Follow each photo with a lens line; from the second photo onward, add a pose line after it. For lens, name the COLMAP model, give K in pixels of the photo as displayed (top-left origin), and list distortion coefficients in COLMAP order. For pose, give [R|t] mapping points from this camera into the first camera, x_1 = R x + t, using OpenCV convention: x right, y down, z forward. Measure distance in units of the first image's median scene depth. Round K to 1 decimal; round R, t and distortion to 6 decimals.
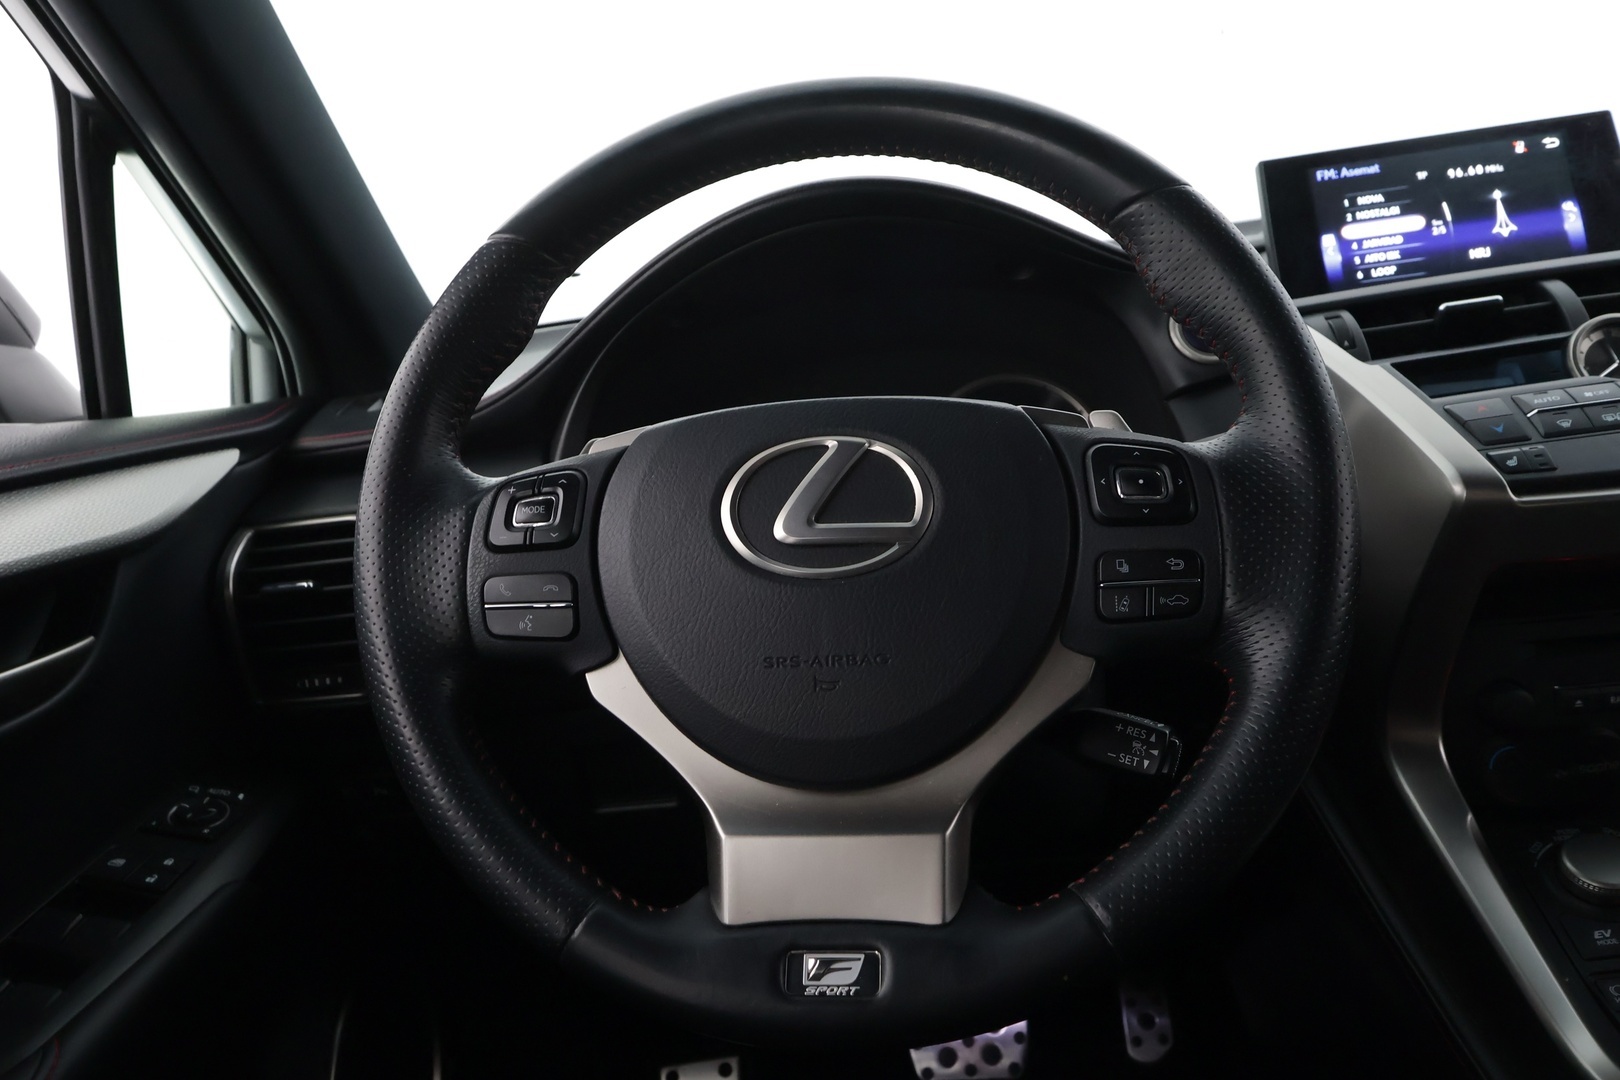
lens RADIAL K [[1278.3, 0, 813.4], [0, 1278.3, 542.1], [0, 0, 1]] dist [0.010206, -0.010769]
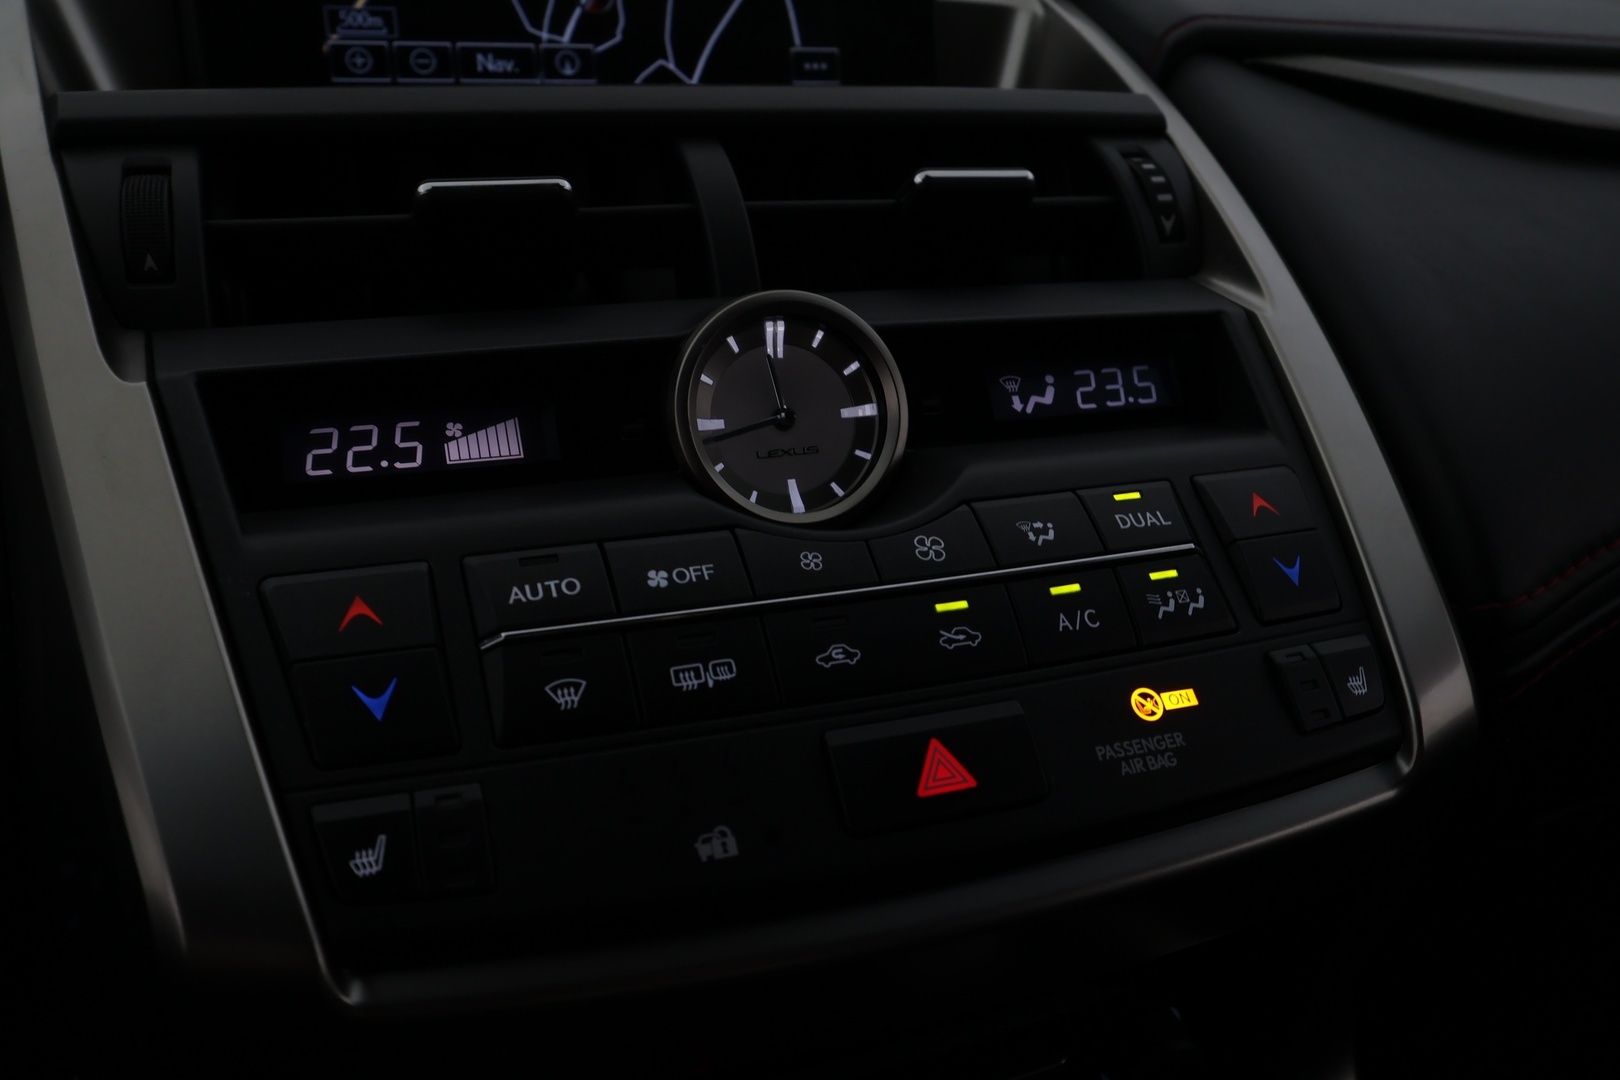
lens RADIAL K [[1278.3, 0, 806.9], [0, 1278.3, 528.6], [0, 0, 1]] dist [0.010206, -0.010769]
pose [[0.899330, -0.013042, 0.437075, 0.515114], [-0.102799, 0.965235, 0.240322, -0.229018], [-0.425015, -0.261060, 0.866724, 0.718088]]
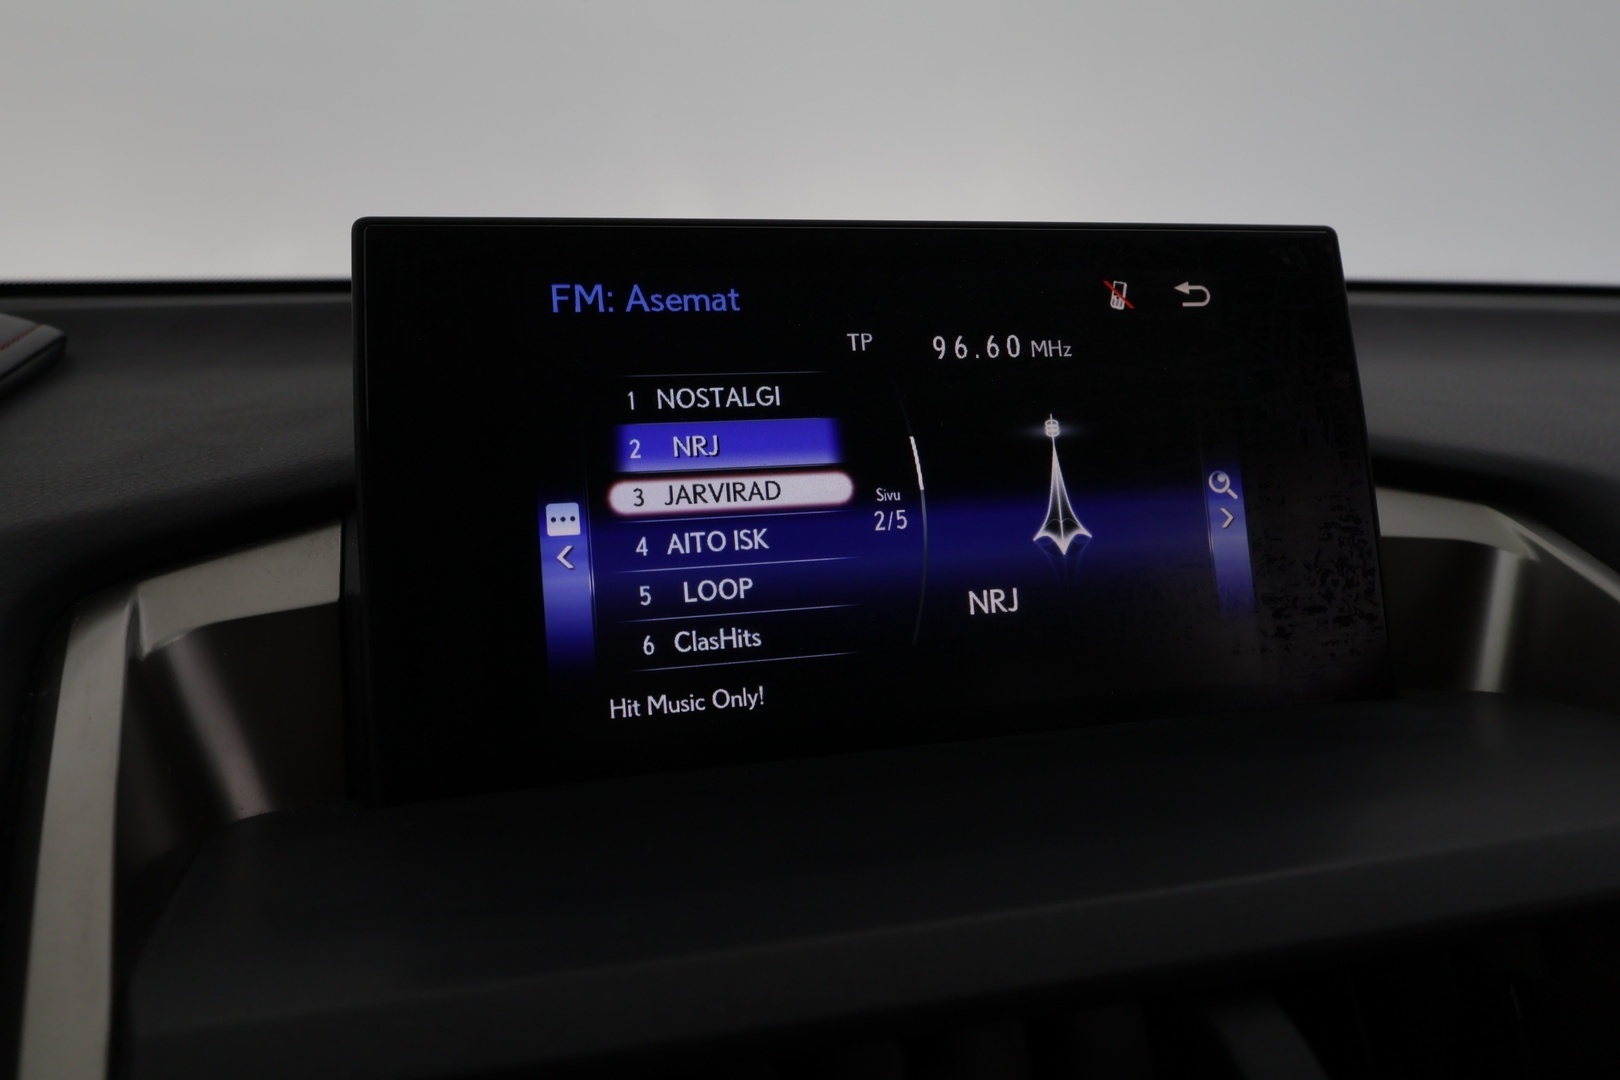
lens RADIAL K [[1278.3, 0, 808.7], [0, 1278.3, 539.6], [0, 0, 1]] dist [0.010206, -0.010769]
pose [[0.928604, 0.058361, 0.366454, 0.500082], [-0.084843, 0.994787, 0.056565, -0.366289], [-0.361243, -0.083618, 0.928715, 1.006476]]
